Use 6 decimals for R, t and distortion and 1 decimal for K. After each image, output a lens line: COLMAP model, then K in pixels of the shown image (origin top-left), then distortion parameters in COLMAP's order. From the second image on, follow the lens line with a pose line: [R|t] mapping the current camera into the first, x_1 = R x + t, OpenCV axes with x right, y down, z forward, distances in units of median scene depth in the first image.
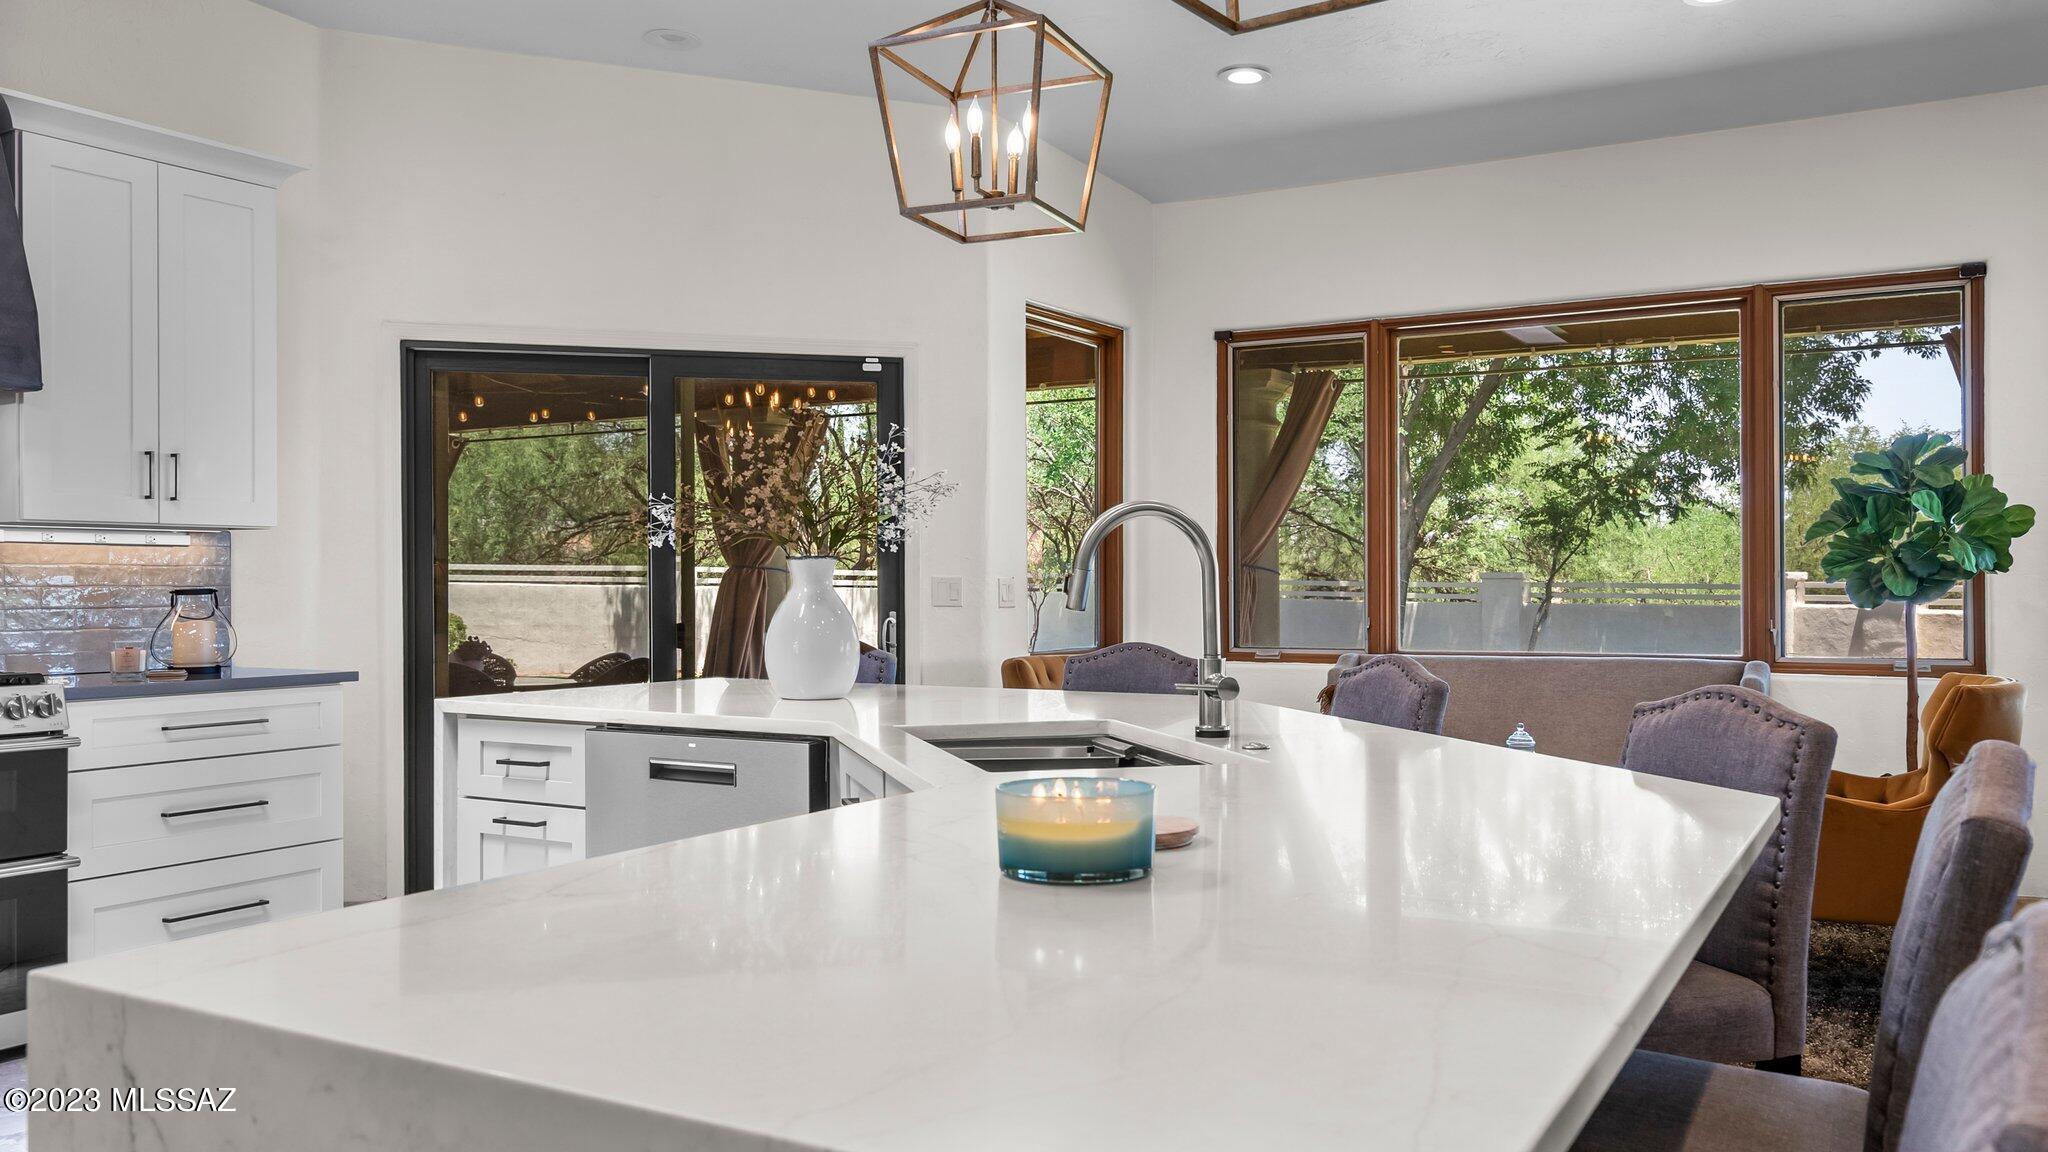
lens RADIAL K [[1589.2, 0, 1031.9], [0, 1589.2, 582.7], [0, 0, 1]] dist [0.013318, 0.001434]
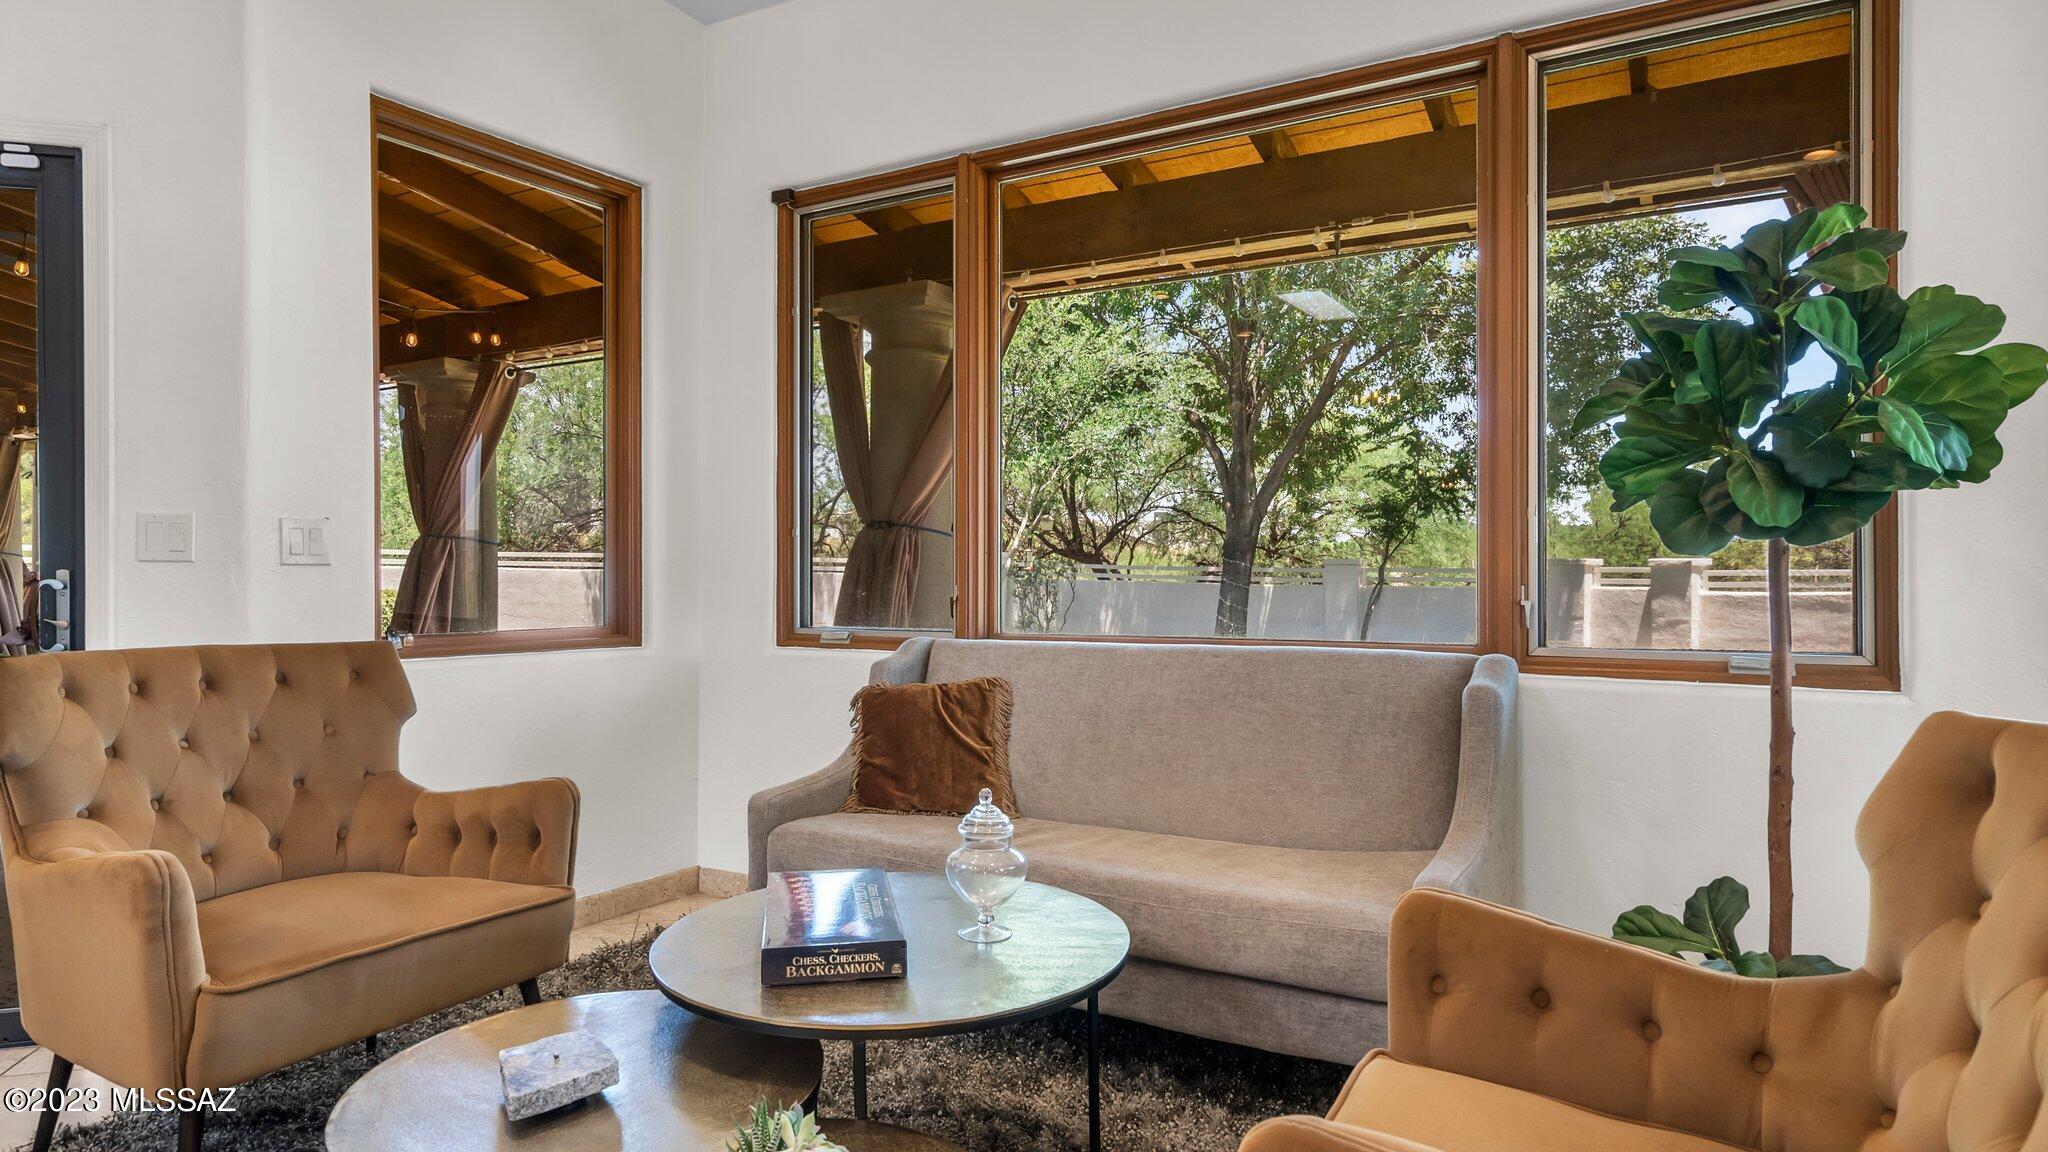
lens RADIAL K [[1160.7, 0, 1028.1], [0, 1160.7, 577.6], [0, 0, 1]] dist [0.017968, -0.003992]
pose [[0.999969, 0.001786, -0.007657, 0.076414], [-0.001765, 0.999995, 0.002776, 0.005258], [0.007662, -0.002763, 0.999967, 0.151959]]
